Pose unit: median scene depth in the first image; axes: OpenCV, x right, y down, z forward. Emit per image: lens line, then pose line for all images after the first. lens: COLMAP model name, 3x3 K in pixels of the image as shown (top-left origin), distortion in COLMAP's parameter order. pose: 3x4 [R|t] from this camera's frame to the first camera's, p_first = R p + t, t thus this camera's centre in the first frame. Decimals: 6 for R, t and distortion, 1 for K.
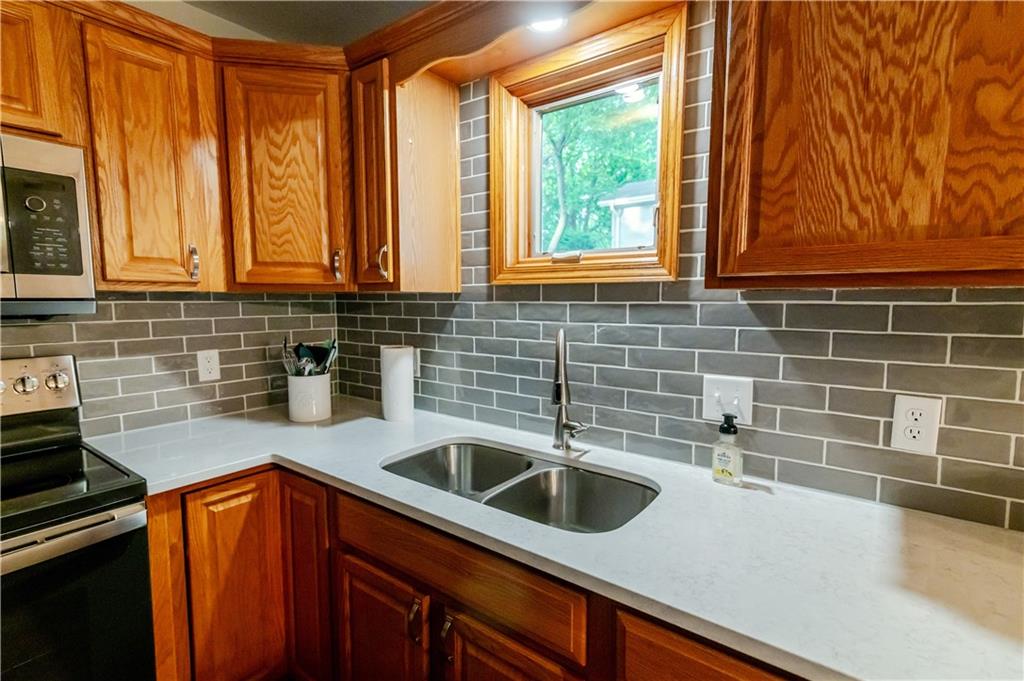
lens RADIAL K [[462.9, 0, 516.5], [0, 462.9, 341.1], [0, 0, 1]] dist [0.008963, 0.001263]
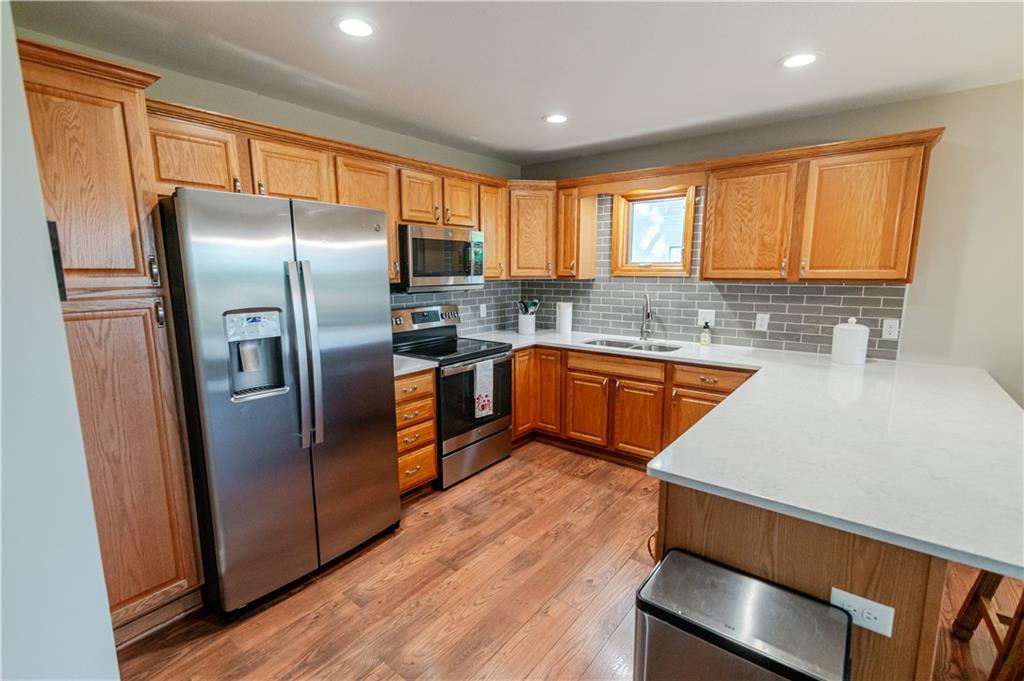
lens RADIAL K [[462.9, 0, 508.4], [0, 462.9, 341.4], [0, 0, 1]] dist [0.008963, 0.001263]
pose [[0.999852, -0.001467, -0.017167, -0.613609], [0.002640, 0.997646, 0.068529, 0.059174], [0.017026, -0.068565, 0.997501, -1.607452]]
